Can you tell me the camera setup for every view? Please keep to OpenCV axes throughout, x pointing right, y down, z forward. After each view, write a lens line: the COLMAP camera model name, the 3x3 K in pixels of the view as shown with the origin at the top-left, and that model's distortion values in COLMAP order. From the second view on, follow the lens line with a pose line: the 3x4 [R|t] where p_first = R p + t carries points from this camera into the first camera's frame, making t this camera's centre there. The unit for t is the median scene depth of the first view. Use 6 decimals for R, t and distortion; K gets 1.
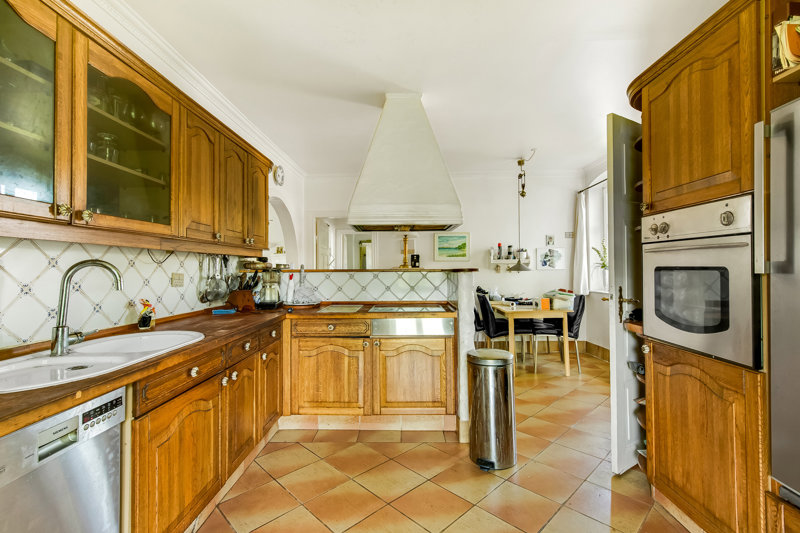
lens RADIAL K [[358.3, 0, 398.6], [0, 358.3, 266.2], [0, 0, 1]] dist [0.017831, -0.000022]
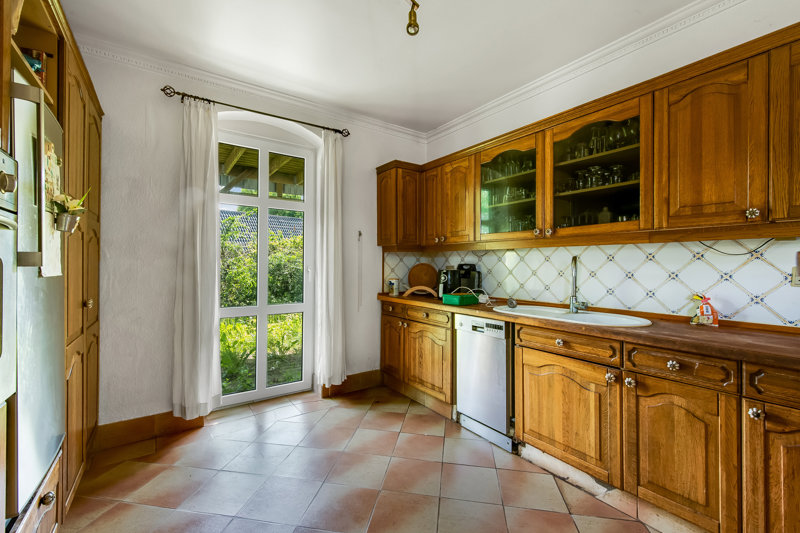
lens RADIAL K [[358.3, 0, 400.8], [0, 358.3, 263.2], [0, 0, 1]] dist [0.017831, -0.000022]
pose [[-0.816201, 0.006863, -0.577727, 0.623334], [0.009847, 0.999949, -0.002032, 0.007157], [0.577684, -0.007347, -0.816228, 1.707083]]
